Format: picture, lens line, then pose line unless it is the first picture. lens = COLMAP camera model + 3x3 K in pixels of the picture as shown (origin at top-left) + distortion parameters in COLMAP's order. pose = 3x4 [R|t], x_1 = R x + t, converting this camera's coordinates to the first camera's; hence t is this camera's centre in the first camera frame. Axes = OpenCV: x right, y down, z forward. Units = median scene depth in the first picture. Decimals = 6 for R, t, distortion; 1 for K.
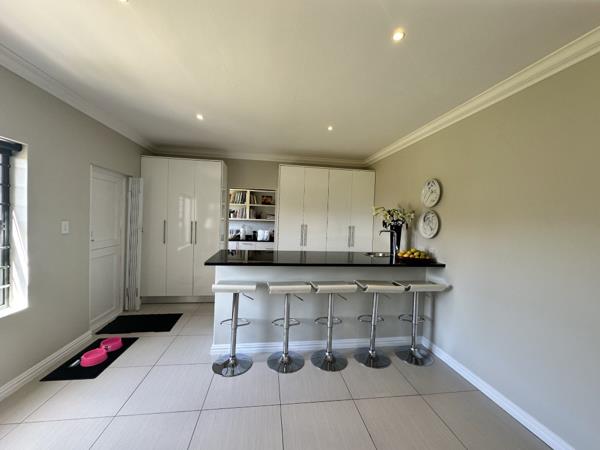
lens RADIAL K [[238.0, 0, 299.3], [0, 238.0, 224.2], [0, 0, 1]] dist [0.001556, 0.000275]
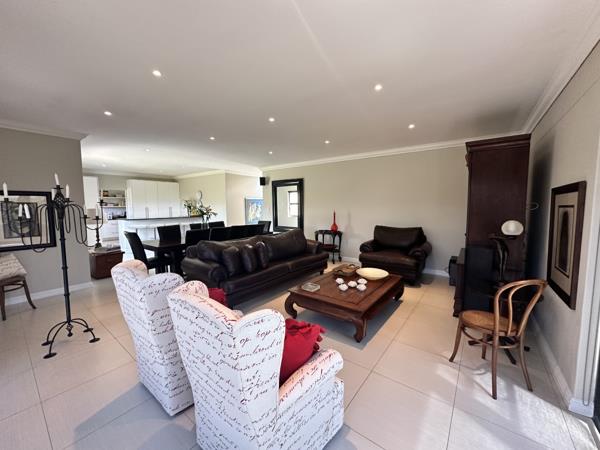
lens RADIAL K [[238.0, 0, 301.1], [0, 238.0, 223.8], [0, 0, 1]] dist [0.001556, 0.000275]
pose [[0.704740, -0.094716, 0.703115, -0.526077], [0.047562, 0.995126, 0.086381, 0.029478], [-0.707870, -0.027435, 0.705810, -1.532344]]
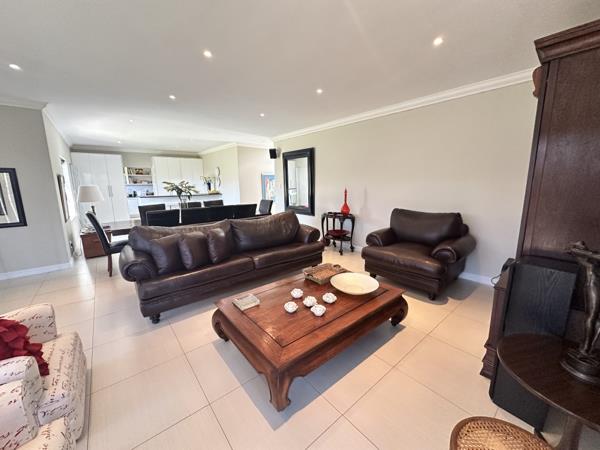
lens RADIAL K [[238.0, 0, 299.7], [0, 238.0, 224.0], [0, 0, 1]] dist [0.001556, 0.000275]
pose [[0.844171, -0.136673, 0.518359, -0.160219], [0.054317, 0.983784, 0.170933, 0.047882], [-0.533316, -0.116141, 0.837906, -1.505690]]
